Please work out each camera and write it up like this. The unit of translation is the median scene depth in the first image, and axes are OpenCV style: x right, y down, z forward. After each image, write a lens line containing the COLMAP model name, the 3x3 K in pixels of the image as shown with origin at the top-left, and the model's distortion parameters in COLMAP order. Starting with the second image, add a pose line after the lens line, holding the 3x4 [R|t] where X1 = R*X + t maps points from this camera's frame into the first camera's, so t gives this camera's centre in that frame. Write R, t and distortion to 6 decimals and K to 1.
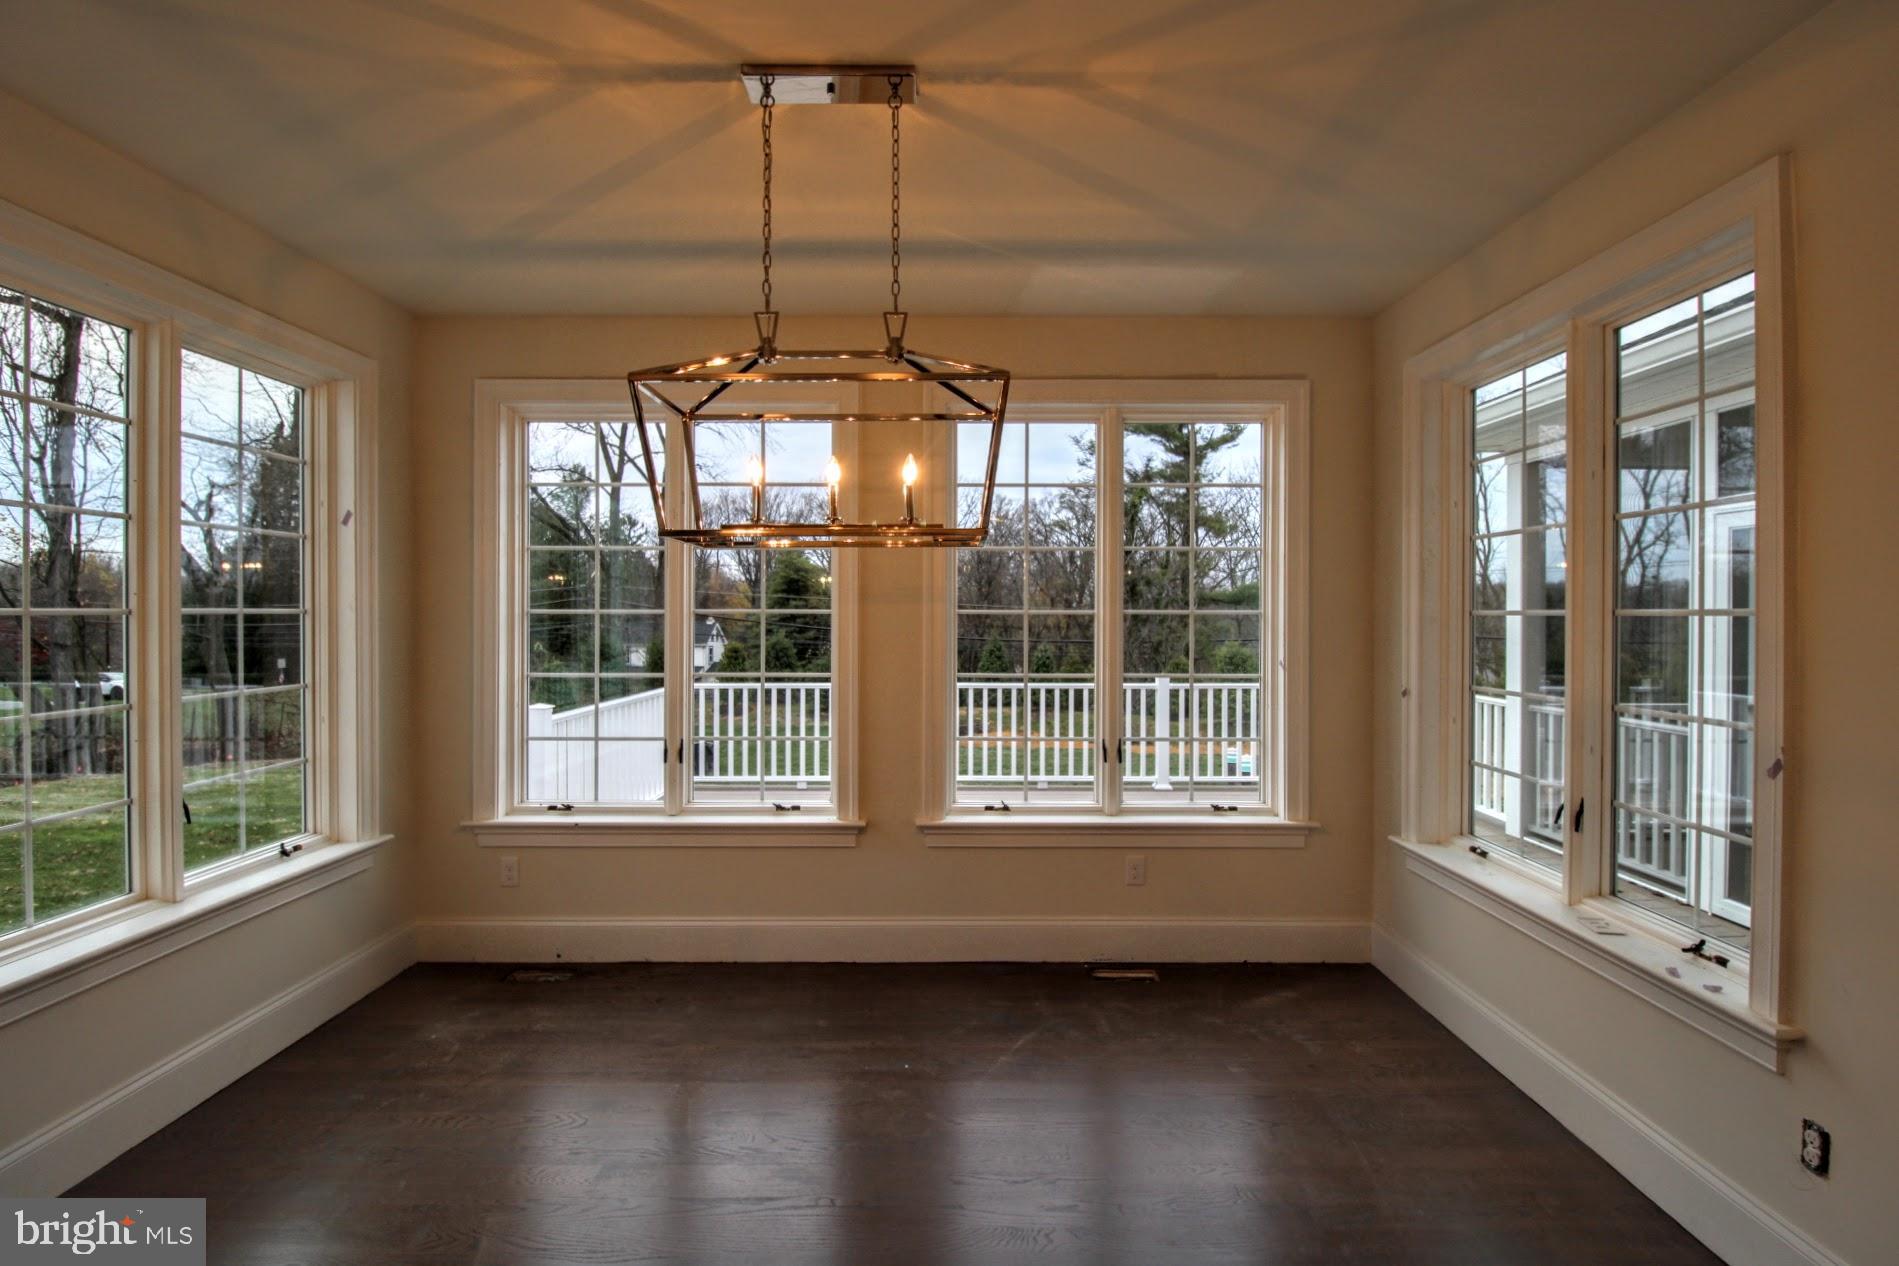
lens RADIAL K [[891.1, 0, 951.9], [0, 891.1, 621.3], [0, 0, 1]] dist [-0.001428, -0.013518]
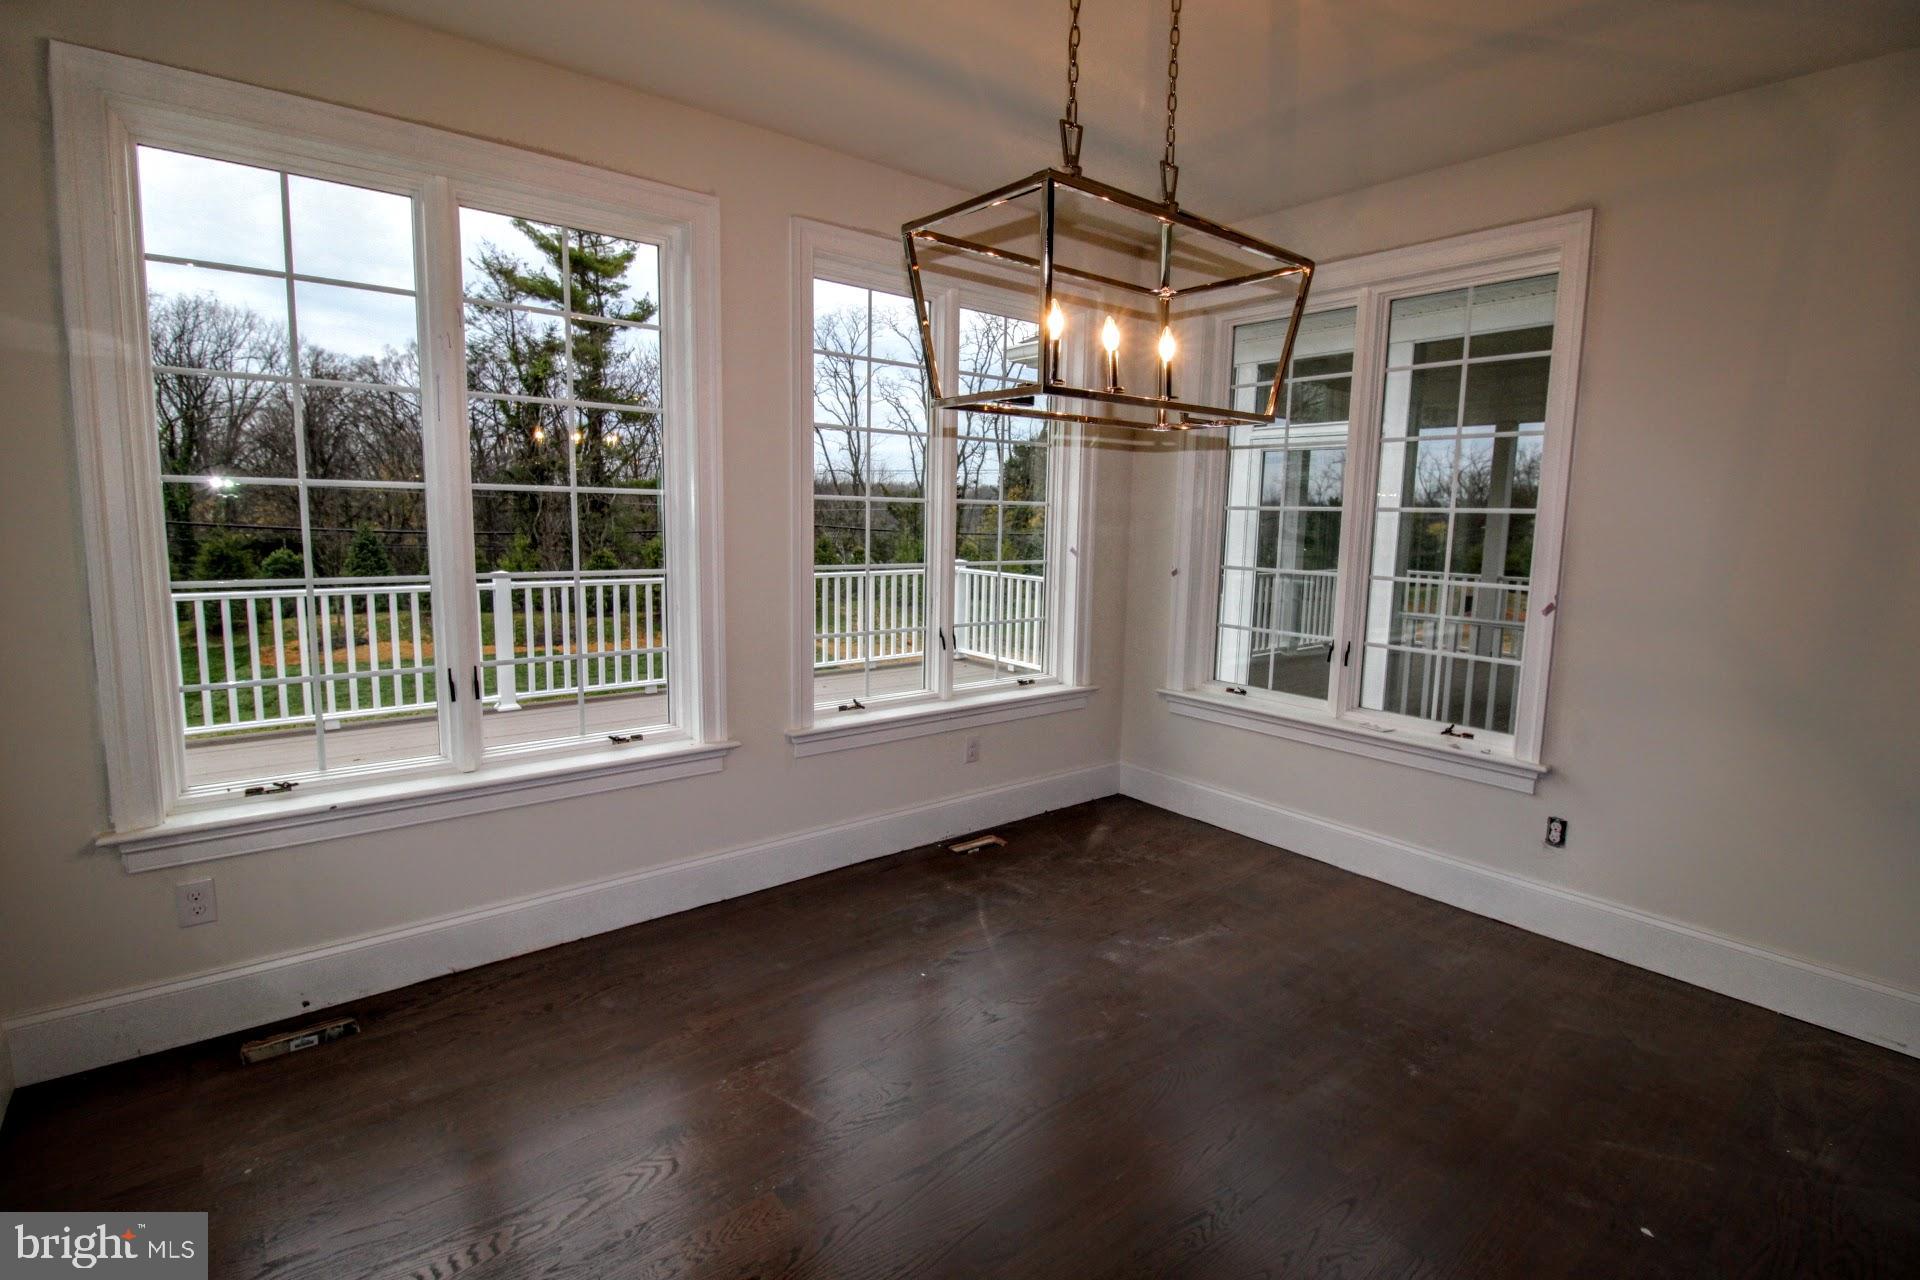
lens RADIAL K [[893.0, 0, 966.1], [0, 893.0, 627.7], [0, 0, 1]] dist [0.001154, -0.013389]
pose [[0.775098, -0.066191, 0.628364, -0.456781], [-0.014606, 0.992355, 0.122550, 0.008712], [-0.631672, -0.104167, 0.768205, 0.209146]]
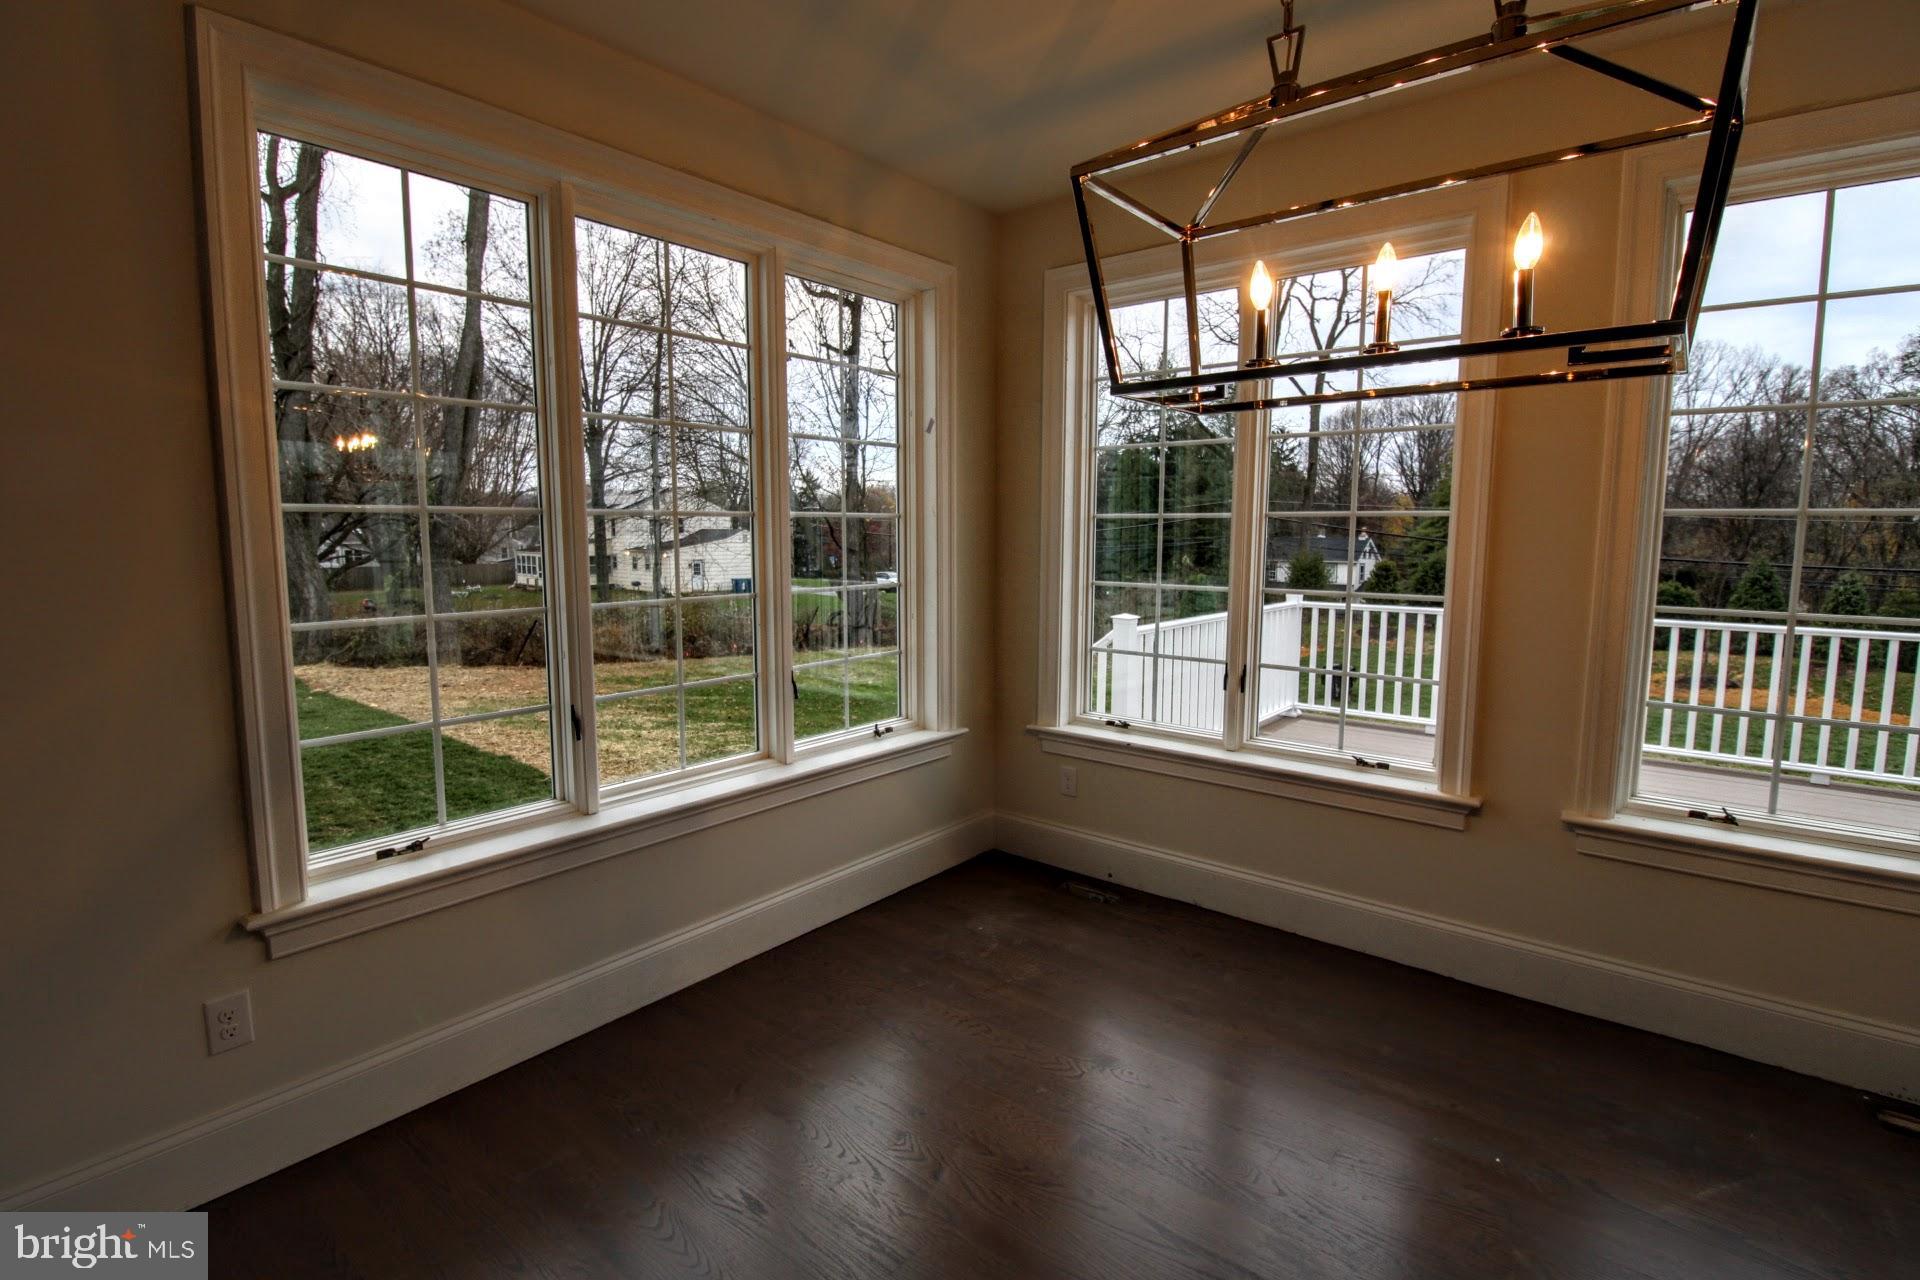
lens RADIAL K [[893.0, 0, 966.1], [0, 893.0, 627.7], [0, 0, 1]] dist [0.001154, -0.013389]
pose [[0.774677, 0.069953, -0.628476, 0.026648], [-0.006051, 0.994637, 0.103250, 0.010133], [0.632328, -0.076182, 0.770946, 0.176475]]
